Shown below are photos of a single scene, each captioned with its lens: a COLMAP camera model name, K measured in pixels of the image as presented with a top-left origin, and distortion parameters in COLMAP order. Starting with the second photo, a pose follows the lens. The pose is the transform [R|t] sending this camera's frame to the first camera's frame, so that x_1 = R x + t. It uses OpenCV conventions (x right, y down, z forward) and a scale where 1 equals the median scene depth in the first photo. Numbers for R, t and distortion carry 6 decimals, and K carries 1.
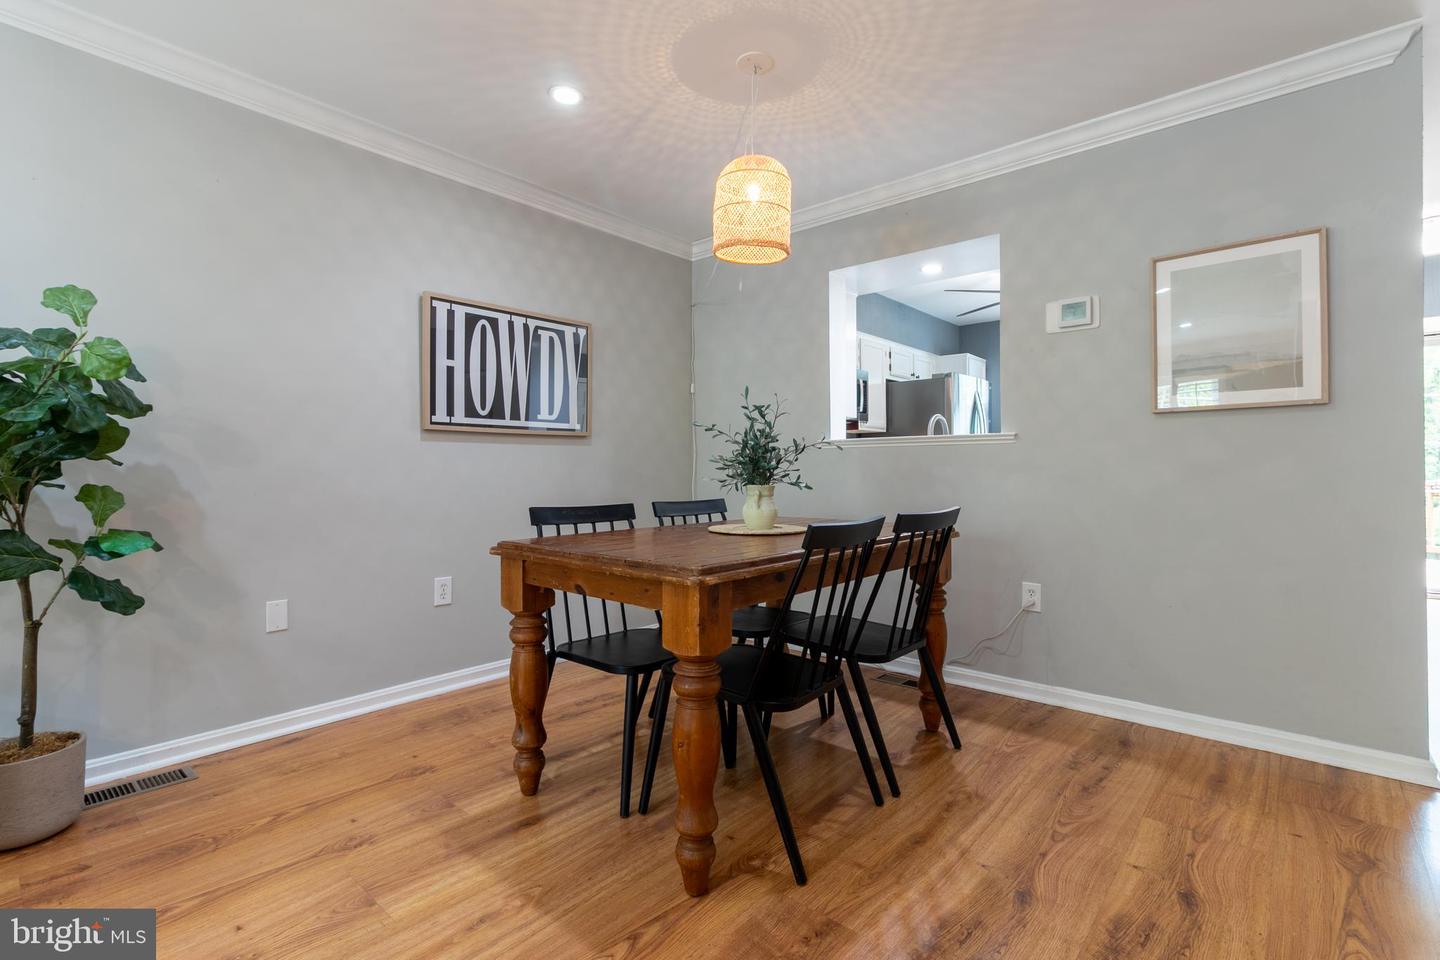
lens RADIAL K [[671.2, 0, 716.2], [0, 671.2, 469.8], [0, 0, 1]] dist [0.004682, -0.000190]
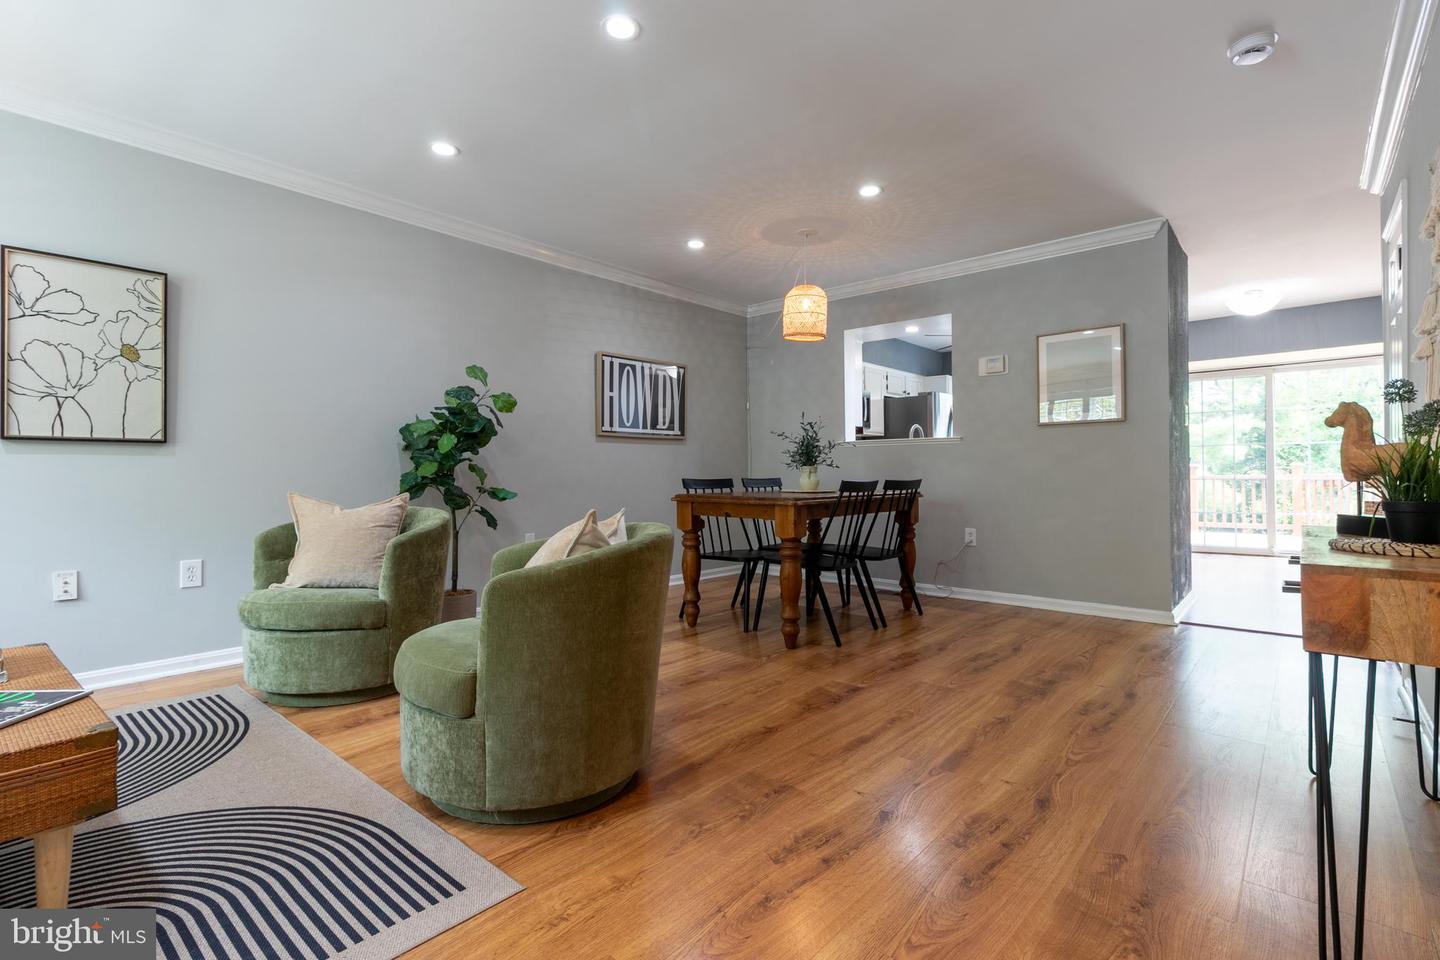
lens RADIAL K [[671.2, 0, 716.2], [0, 671.2, 469.8], [0, 0, 1]] dist [0.004682, -0.000190]
pose [[0.999985, -0.001647, -0.005278, -0.151811], [0.001624, 0.999990, -0.004281, 0.034339], [0.005285, 0.004273, 0.999977, -0.691334]]
